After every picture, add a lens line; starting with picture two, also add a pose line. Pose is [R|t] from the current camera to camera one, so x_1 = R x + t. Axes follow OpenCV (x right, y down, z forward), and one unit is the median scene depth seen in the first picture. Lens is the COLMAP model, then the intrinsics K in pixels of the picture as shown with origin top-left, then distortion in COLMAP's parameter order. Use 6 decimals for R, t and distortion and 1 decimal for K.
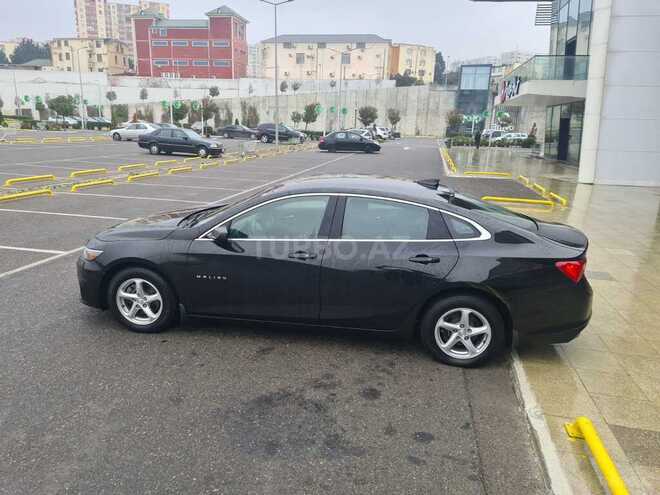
lens RADIAL K [[493.3, 0, 321.0], [0, 493.3, 263.1], [0, 0, 1]] dist [0.053659, -0.031818]
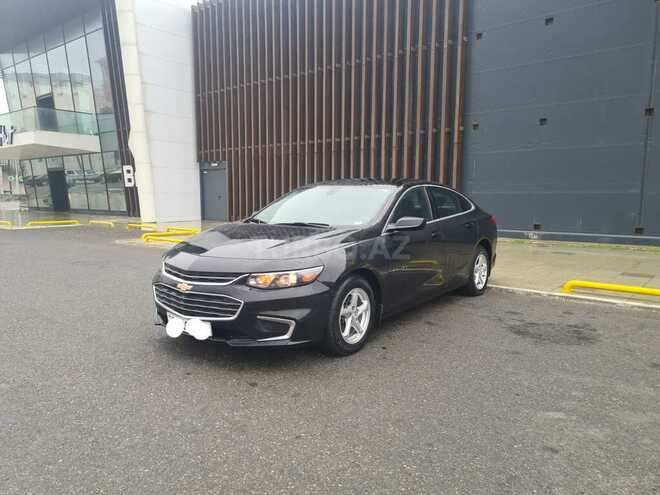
lens RADIAL K [[493.3, 0, 321.1], [0, 493.3, 251.7], [0, 0, 1]] dist [0.053659, -0.031818]
pose [[0.459282, -0.135186, 0.877943, -0.067857], [0.254994, 0.966819, 0.015476, -0.003507], [-0.850904, 0.216762, 0.478514, 0.036500]]
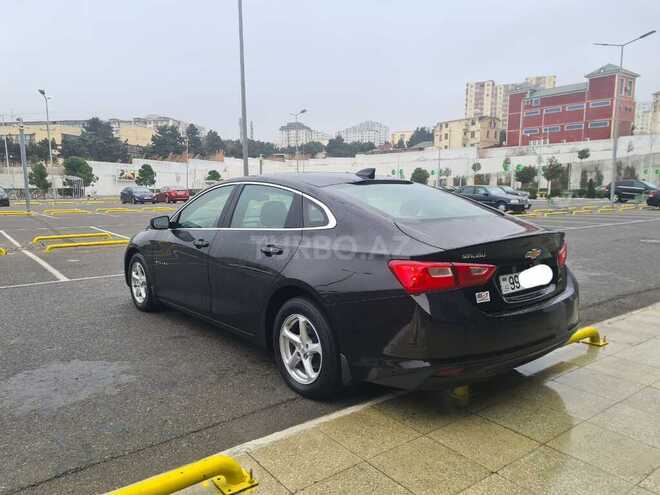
lens RADIAL K [[493.3, 0, 318.8], [0, 493.3, 260.1], [0, 0, 1]] dist [0.053659, -0.031818]
pose [[0.750867, 0.061009, -0.657629, 0.043516], [-0.153848, 0.984489, -0.084329, 0.003573], [0.642284, 0.164495, 0.748607, 0.022691]]
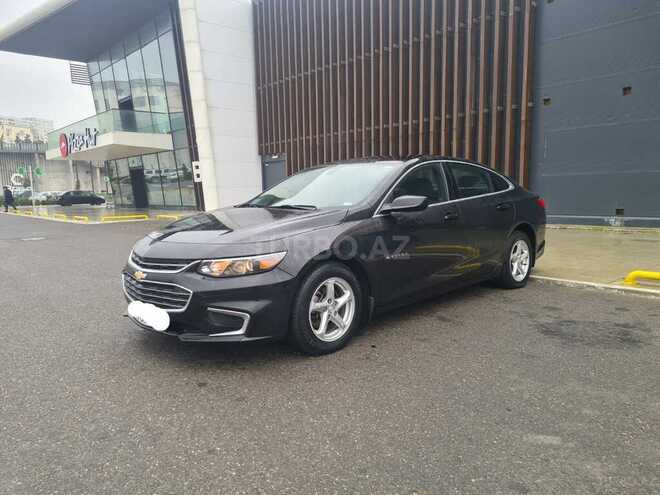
lens RADIAL K [[493.3, 0, 319.1], [0, 493.3, 253.4], [0, 0, 1]] dist [0.053659, -0.031818]
pose [[0.595299, -0.152624, 0.788876, -0.057383], [0.261675, 0.965096, -0.010747, -0.000111], [-0.759701, 0.212827, 0.614459, 0.031965]]
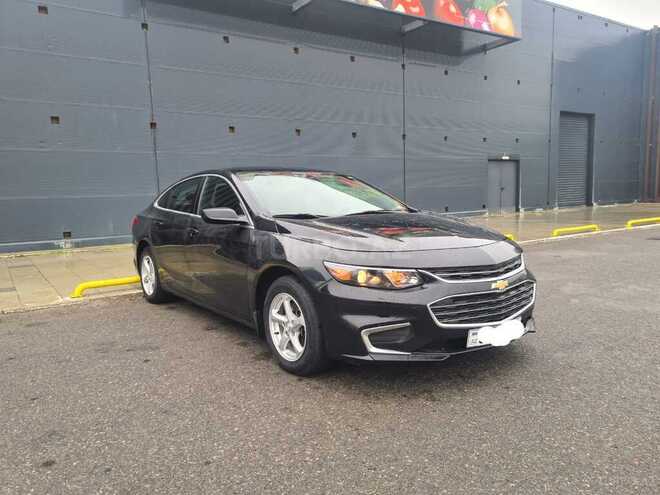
lens RADIAL K [[488.3, 0, 321.9], [0, 488.3, 253.7], [0, 0, 1]] dist [0.050350, -0.024834]
pose [[-0.717290, -0.090809, 0.690832, -0.048831], [0.200406, 0.922688, 0.329368, -0.020182], [-0.667332, 0.374700, -0.643636, 0.103389]]
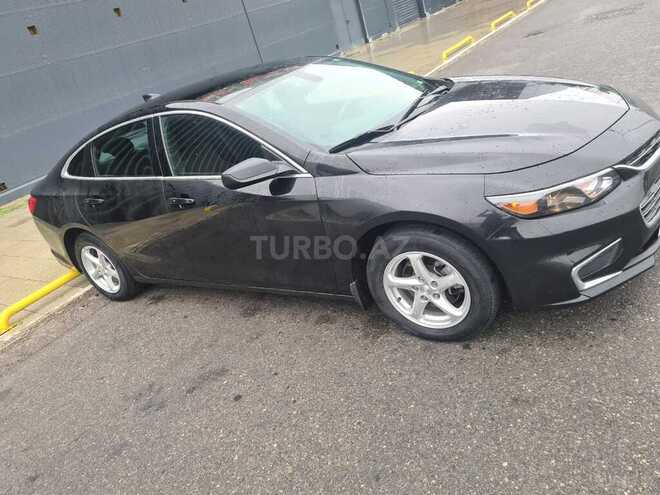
lens RADIAL K [[493.3, 0, 324.5], [0, 493.3, 248.7], [0, 0, 1]] dist [0.053659, -0.031818]
pose [[-0.890535, 0.045285, 0.452655, -0.026956], [0.349399, 0.705292, 0.616834, -0.025052], [-0.291321, 0.707470, -0.643909, 0.101219]]
